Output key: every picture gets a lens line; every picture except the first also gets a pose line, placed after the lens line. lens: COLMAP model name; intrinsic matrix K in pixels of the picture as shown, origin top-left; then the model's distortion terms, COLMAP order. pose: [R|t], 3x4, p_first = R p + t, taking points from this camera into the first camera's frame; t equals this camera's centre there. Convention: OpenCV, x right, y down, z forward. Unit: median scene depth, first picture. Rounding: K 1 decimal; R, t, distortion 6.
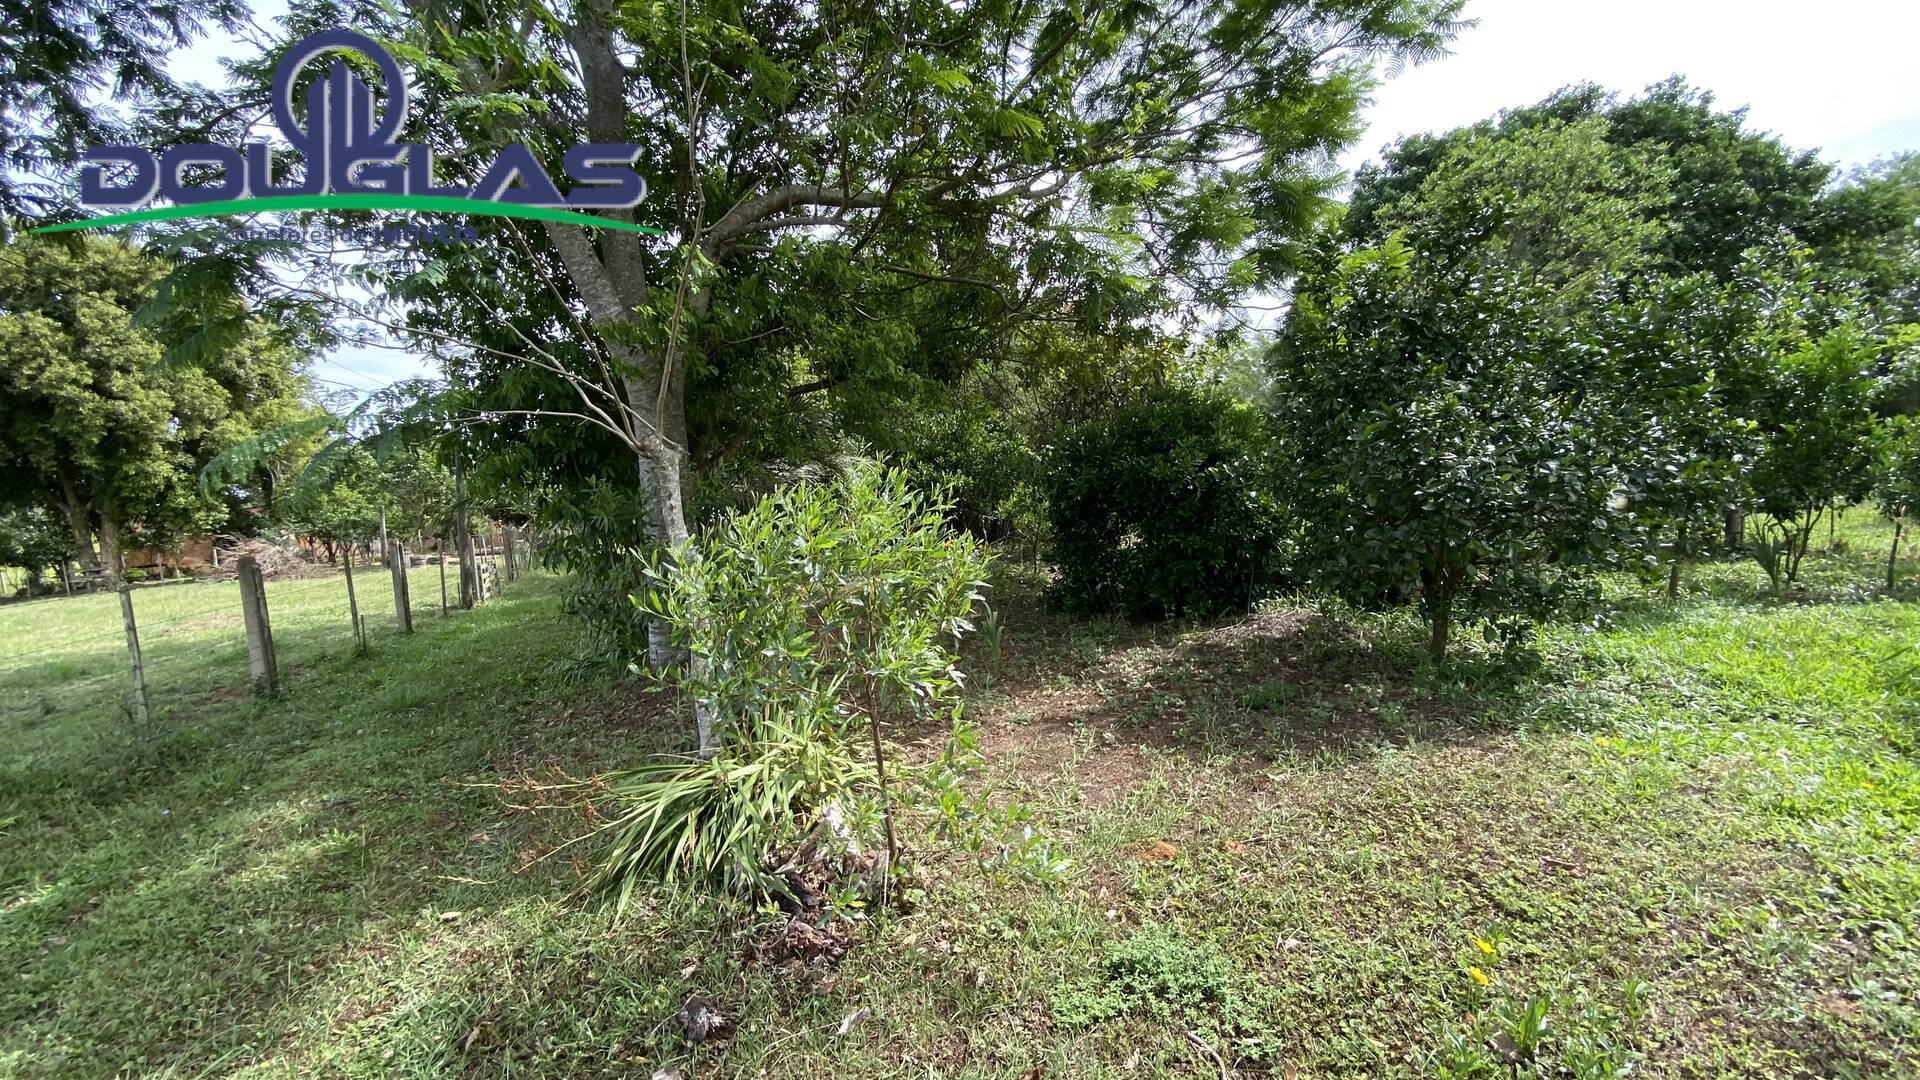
lens RADIAL K [[796.9, 0, 942.6], [0, 796.9, 550.4], [0, 0, 1]] dist [0.000649, -0.007615]
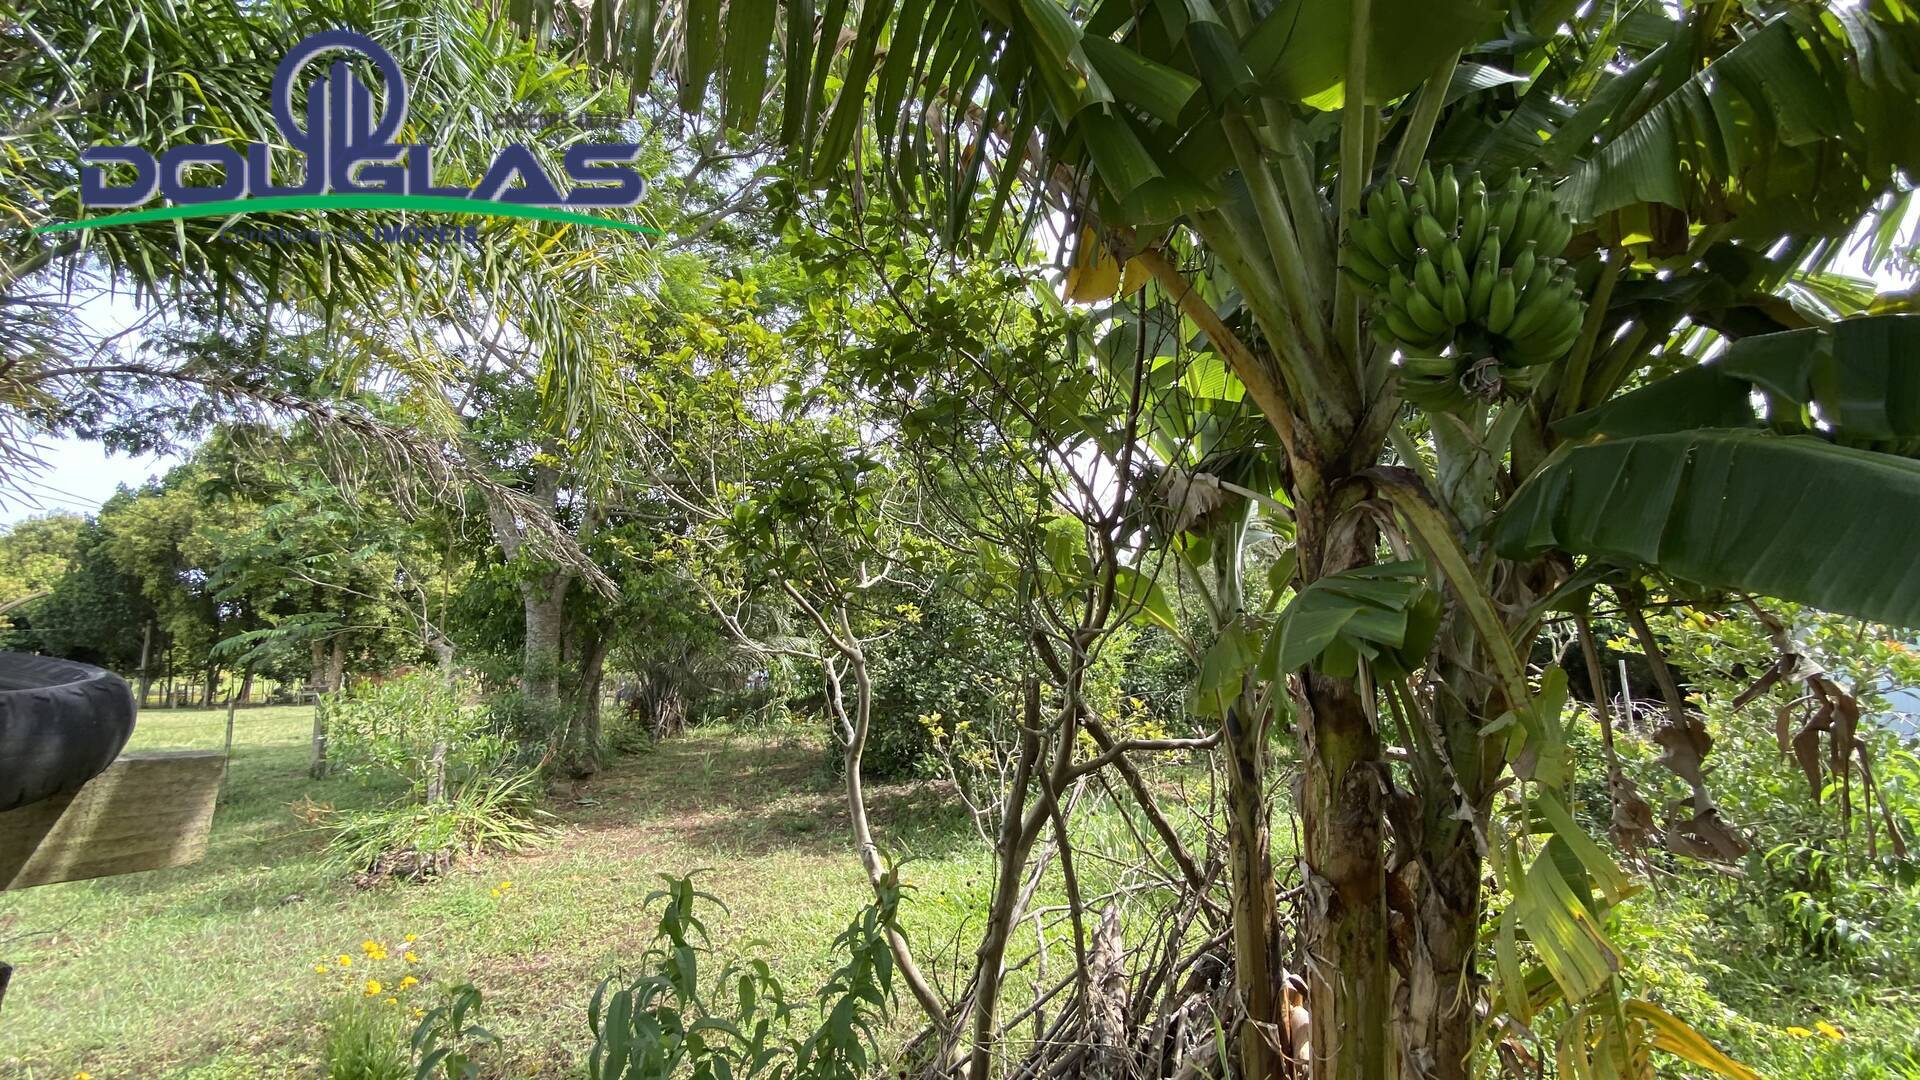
lens RADIAL K [[796.9, 0, 953.8], [0, 796.9, 542.3], [0, 0, 1]] dist [0.000649, -0.007615]
pose [[0.980292, 0.030319, -0.195212, 0.945091], [-0.071920, 0.975115, -0.209708, -0.048337], [0.183996, 0.219615, 0.958079, -0.512568]]
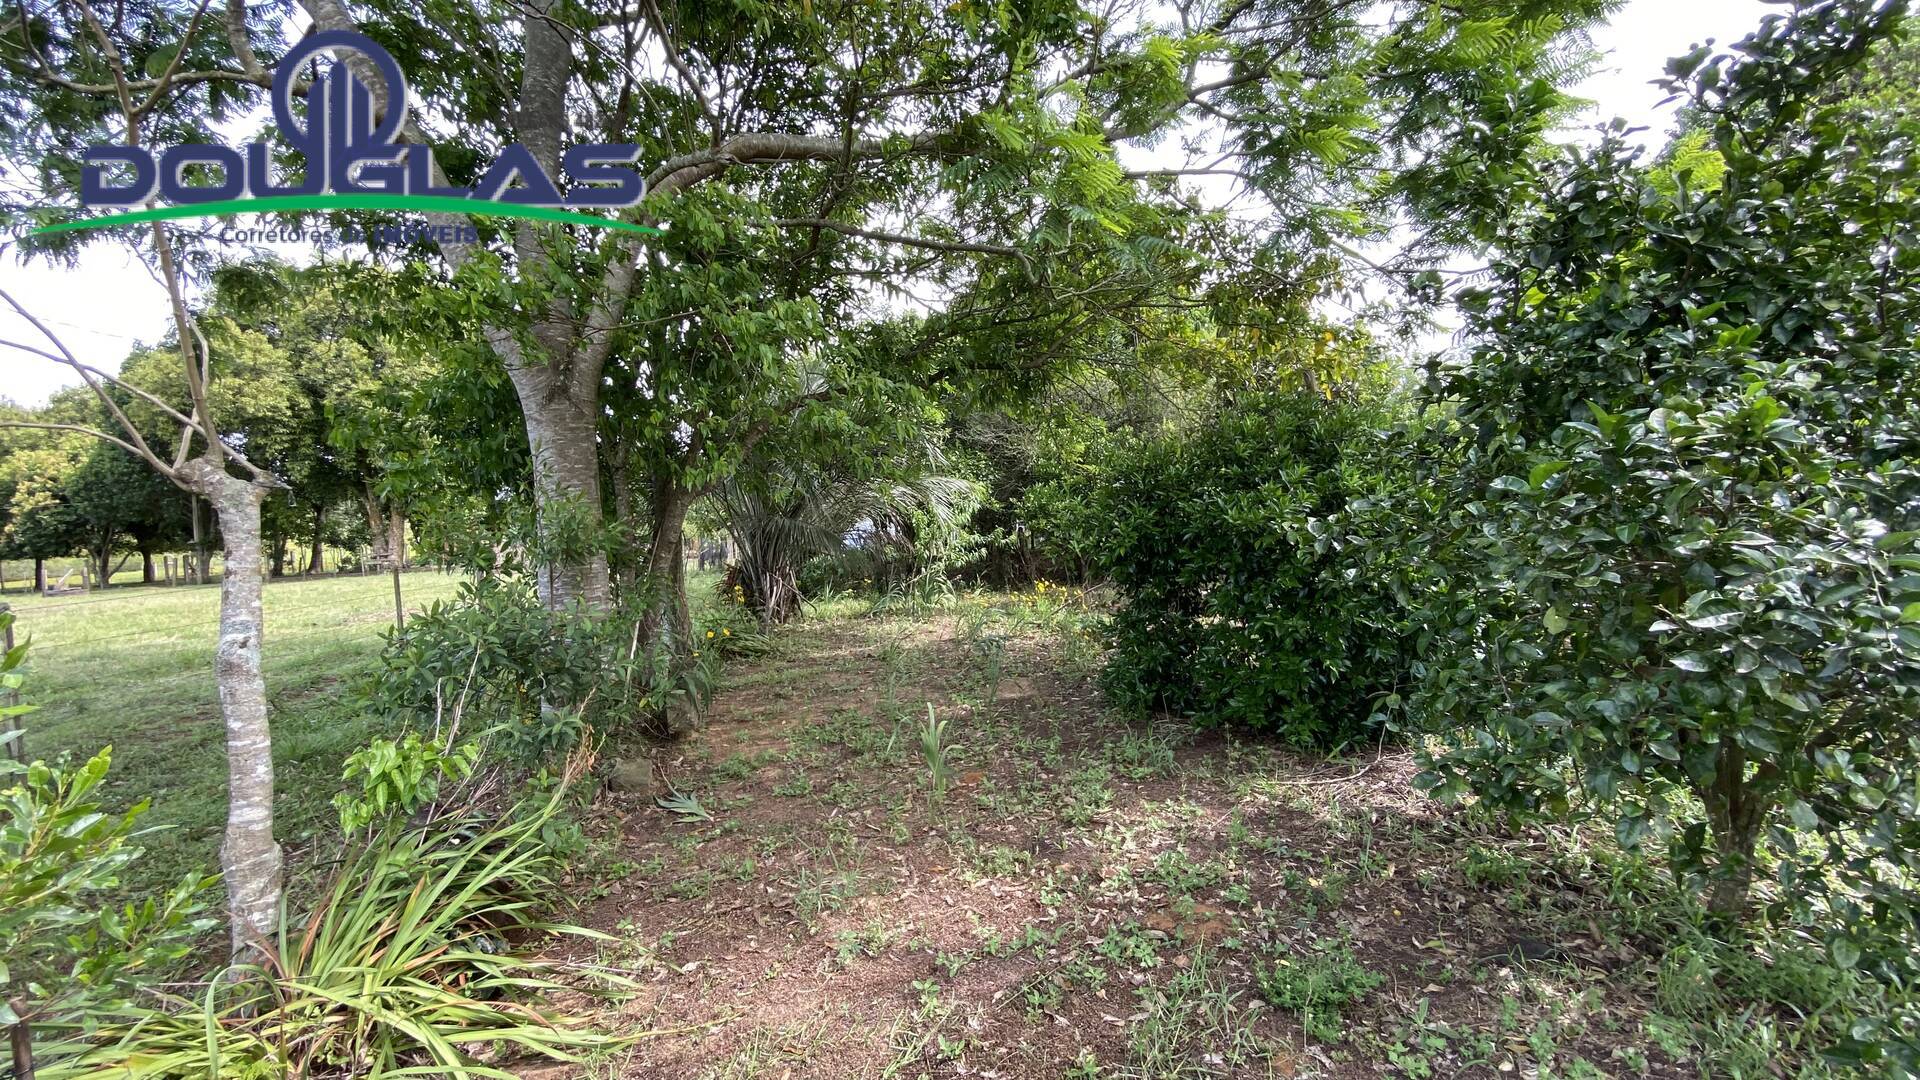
lens RADIAL K [[796.9, 0, 962.0], [0, 796.9, 544.1], [0, 0, 1]] dist [0.000649, -0.007615]
pose [[0.967210, 0.042106, -0.250465, 0.288922], [-0.048116, 0.998681, -0.017917, -0.074804], [0.249380, 0.029380, 0.967960, 0.420369]]
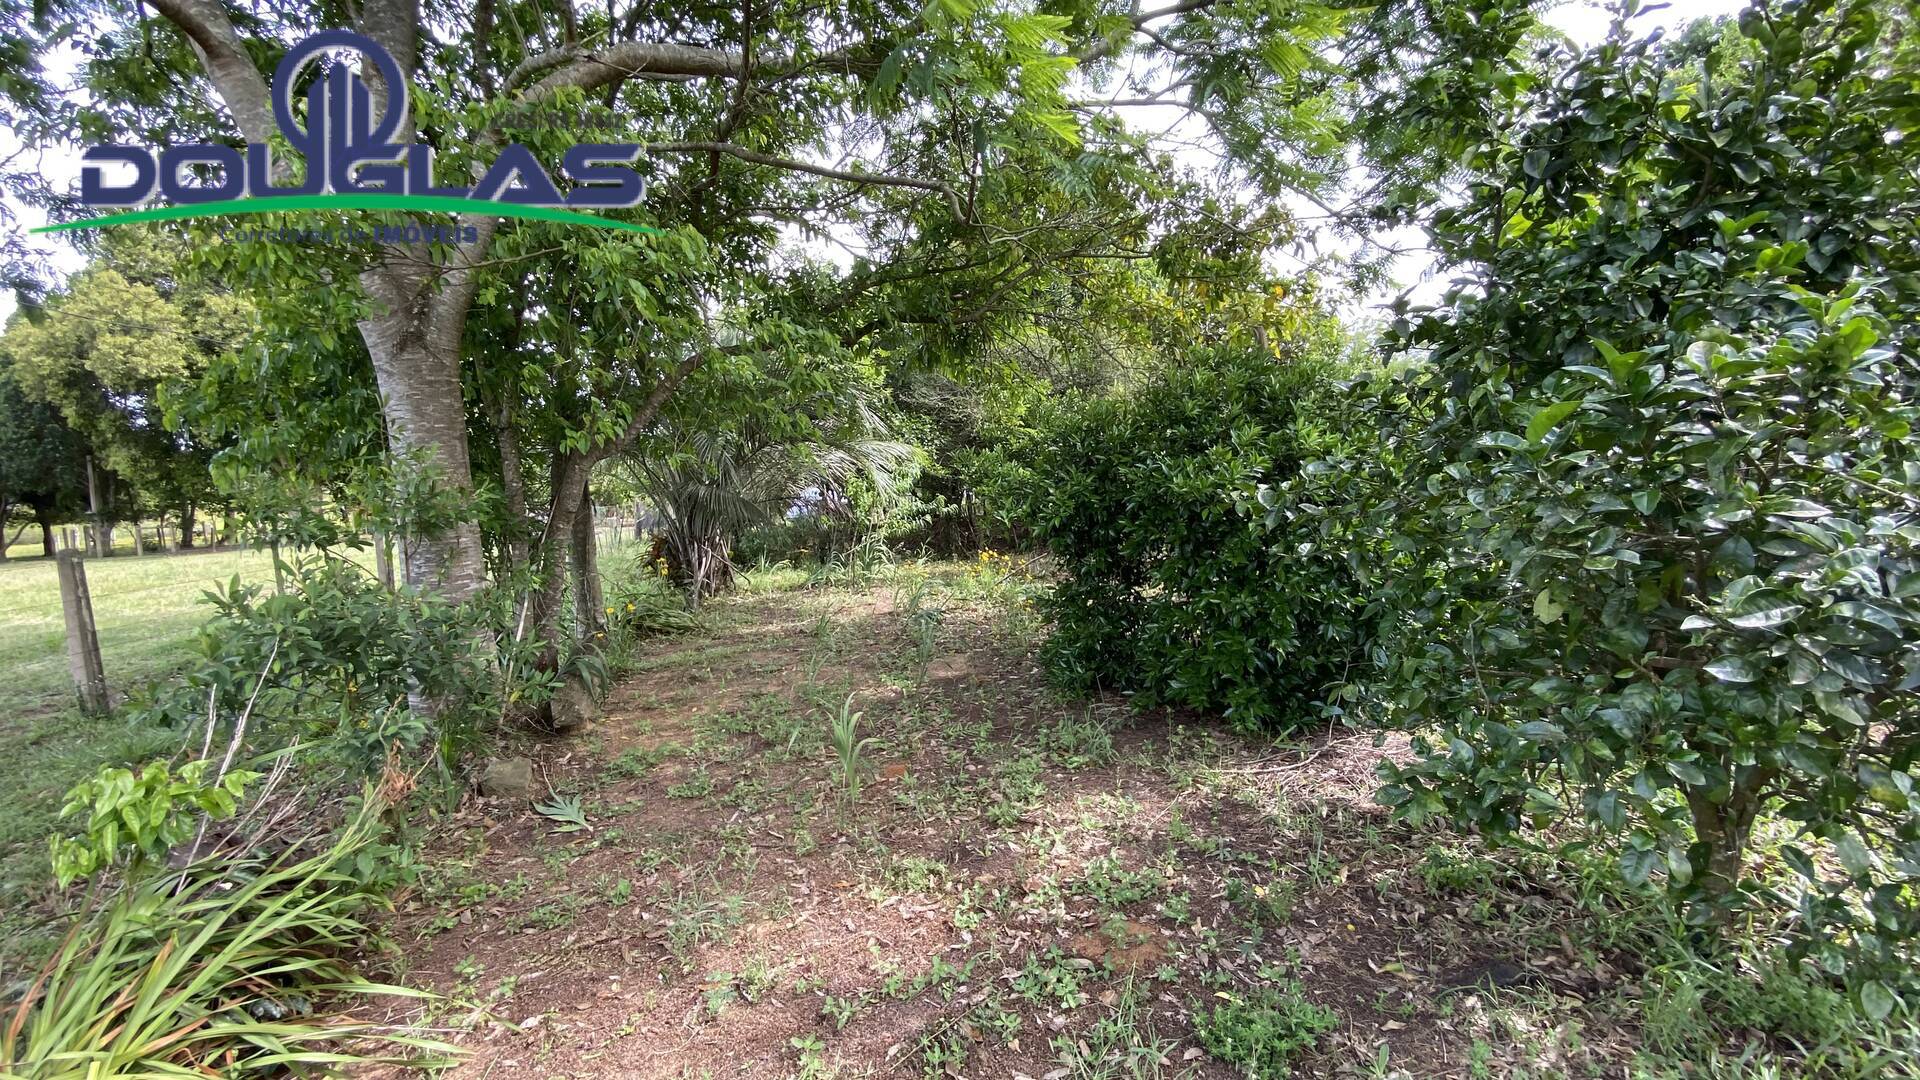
lens RADIAL K [[796.9, 0, 964.2], [0, 796.9, 541.0], [0, 0, 1]] dist [0.000649, -0.007615]
pose [[0.980194, 0.045178, -0.192815, 0.304307], [-0.042475, 0.998933, 0.018132, -0.081517], [0.193429, -0.009583, 0.981068, 0.518112]]
